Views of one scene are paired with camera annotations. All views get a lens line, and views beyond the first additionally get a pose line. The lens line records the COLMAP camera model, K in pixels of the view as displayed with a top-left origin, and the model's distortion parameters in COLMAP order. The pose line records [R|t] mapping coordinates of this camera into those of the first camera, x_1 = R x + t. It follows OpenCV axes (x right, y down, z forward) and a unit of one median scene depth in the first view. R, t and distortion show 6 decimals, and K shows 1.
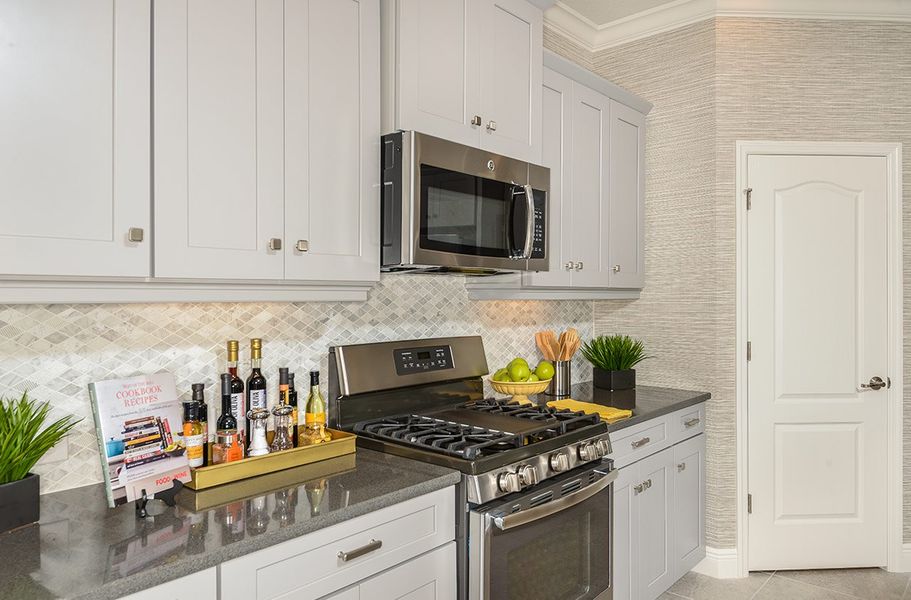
lens RADIAL K [[622.0, 0, 455.5], [0, 622.0, 300.0], [0, 0, 1]] dist [-0.003250, -0.000981]
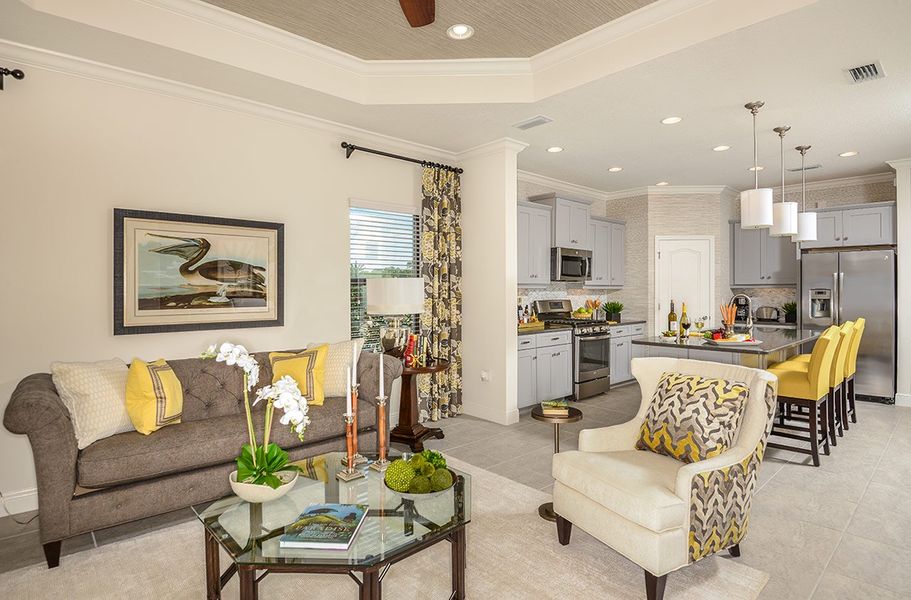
lens RADIAL K [[490.5, 0, 465.1], [0, 490.5, 292.2], [0, 0, 1]] dist [-0.019517, -0.001477]
pose [[0.997039, 0.005225, -0.076719, -0.370261], [-0.005220, 0.999986, 0.000255, 0.023888], [0.076719, 0.000147, 0.997053, -1.902847]]
